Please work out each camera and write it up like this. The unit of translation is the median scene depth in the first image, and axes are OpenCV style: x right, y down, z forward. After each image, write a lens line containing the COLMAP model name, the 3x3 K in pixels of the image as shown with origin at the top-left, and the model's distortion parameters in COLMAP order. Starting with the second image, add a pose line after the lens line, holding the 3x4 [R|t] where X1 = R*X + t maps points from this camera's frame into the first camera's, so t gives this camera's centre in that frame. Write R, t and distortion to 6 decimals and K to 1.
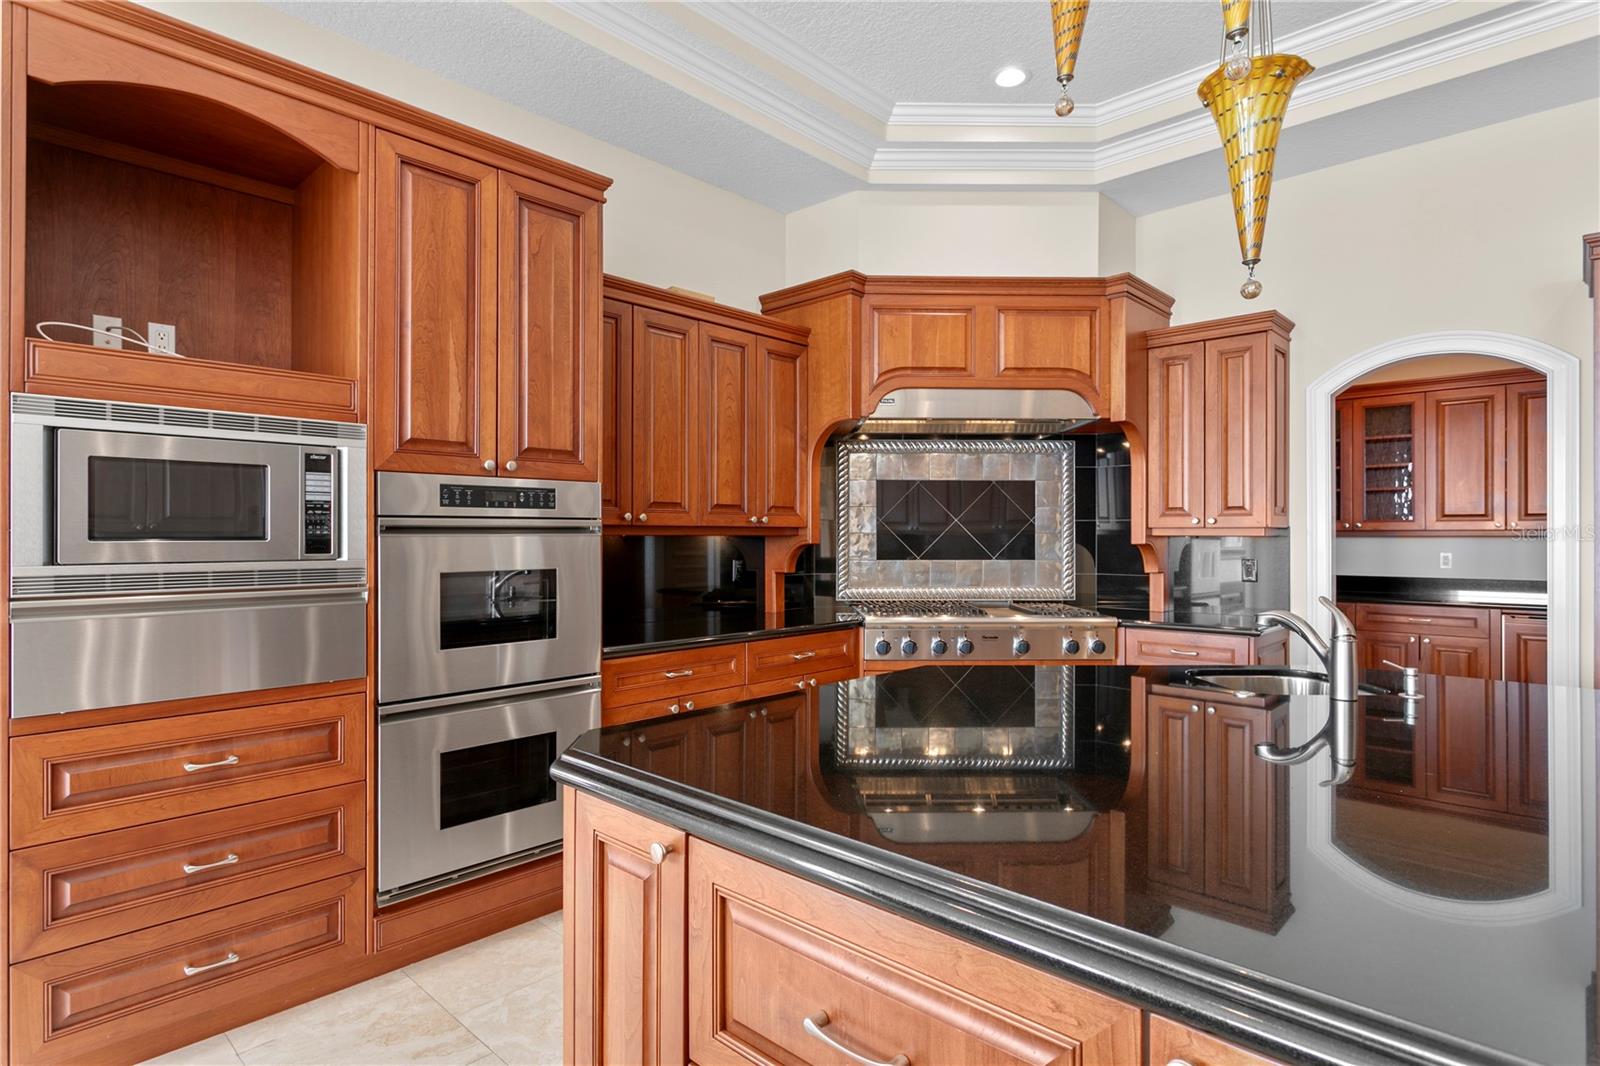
lens RADIAL K [[837.4, 0, 787.8], [0, 837.4, 535.5], [0, 0, 1]] dist [0.004285, 0.001076]
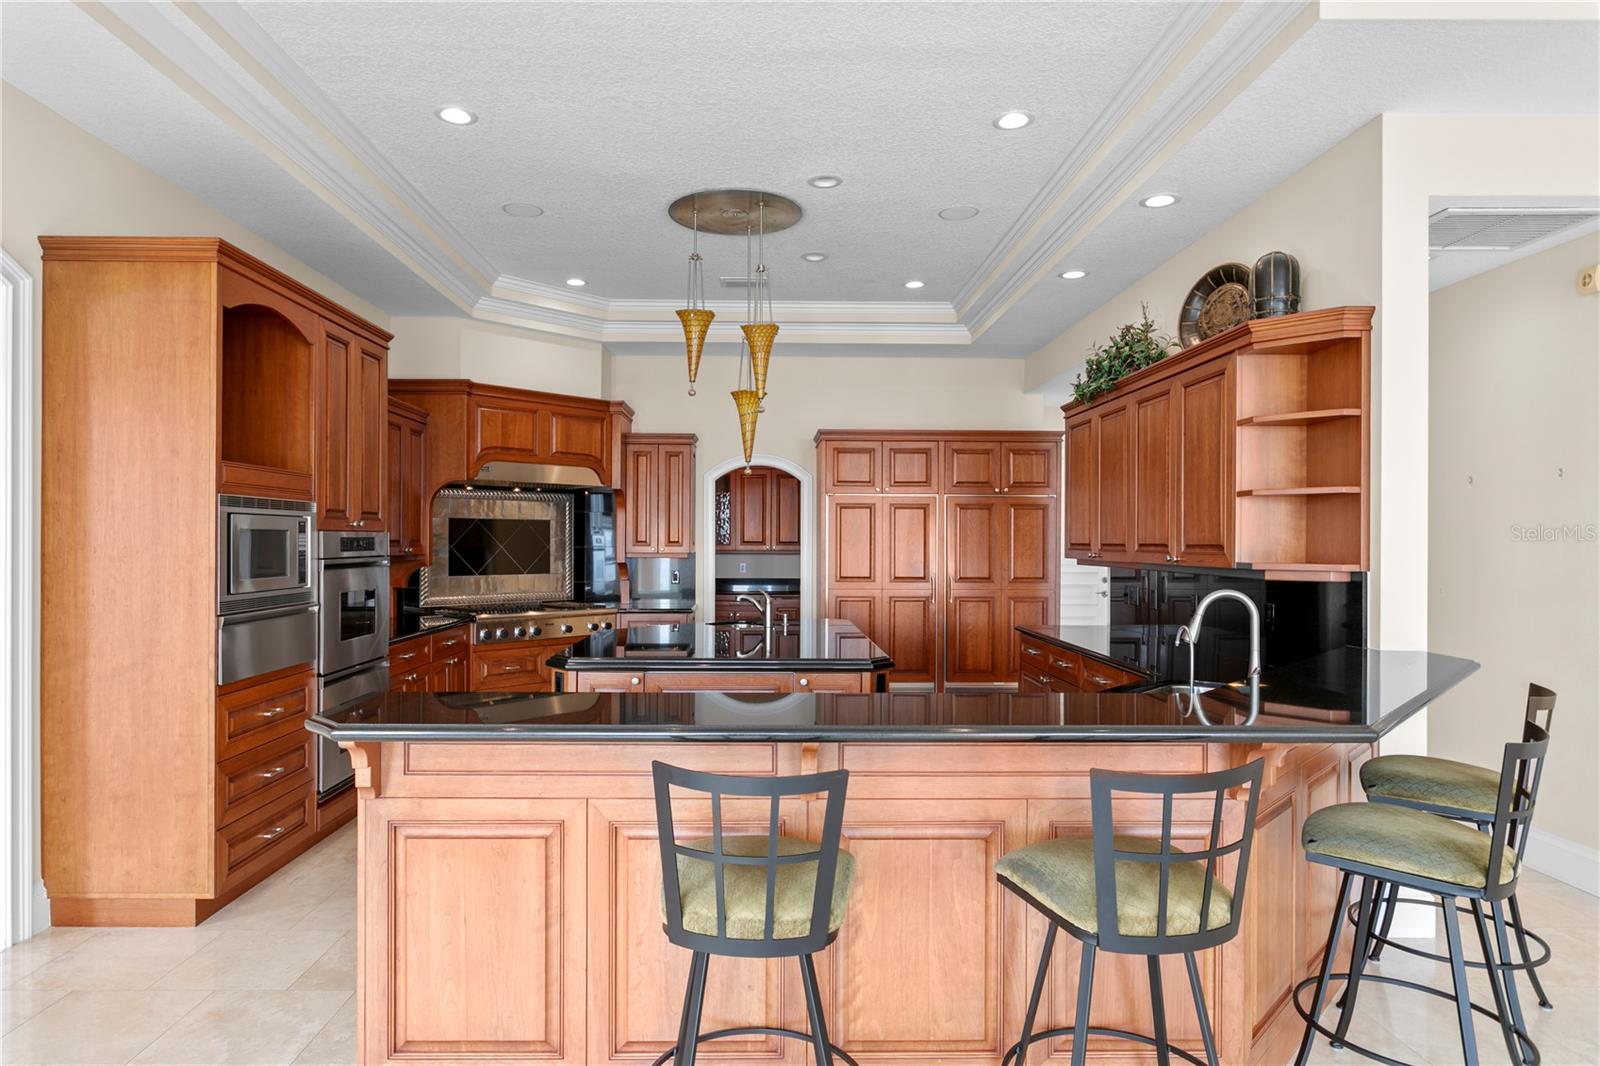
lens RADIAL K [[916.6, 0, 790.0], [0, 916.6, 539.3], [0, 0, 1]] dist [-0.003238, 0.000300]
pose [[0.700508, 0.003526, 0.713636, -0.653049], [-0.005051, 0.999987, 0.000018, -0.038422], [-0.713627, -0.003617, 0.700517, -0.510680]]
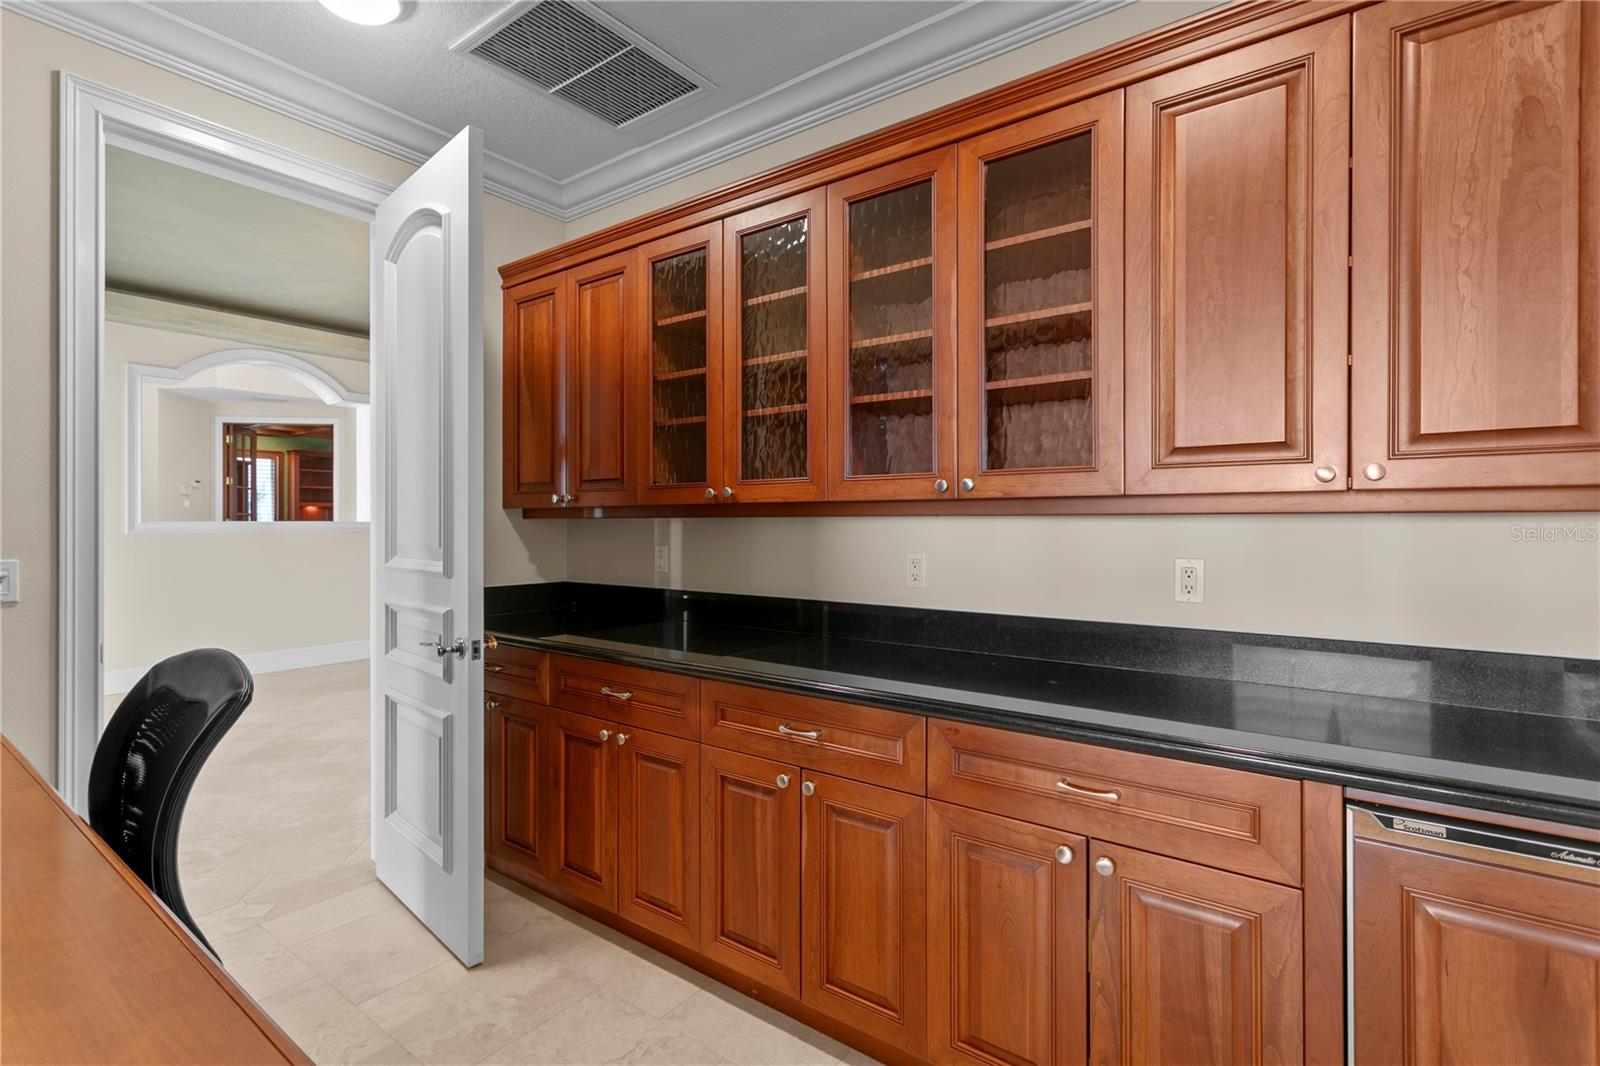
lens RADIAL K [[758.2, 0, 797.6], [0, 758.2, 526.9], [0, 0, 1]] dist [-0.001040, 0.005861]
pose [[0.991366, 0.002154, 0.131106, 0.776716], [-0.002735, 0.999987, 0.004251, 0.007154], [-0.131095, -0.004573, 0.991359, 0.943385]]
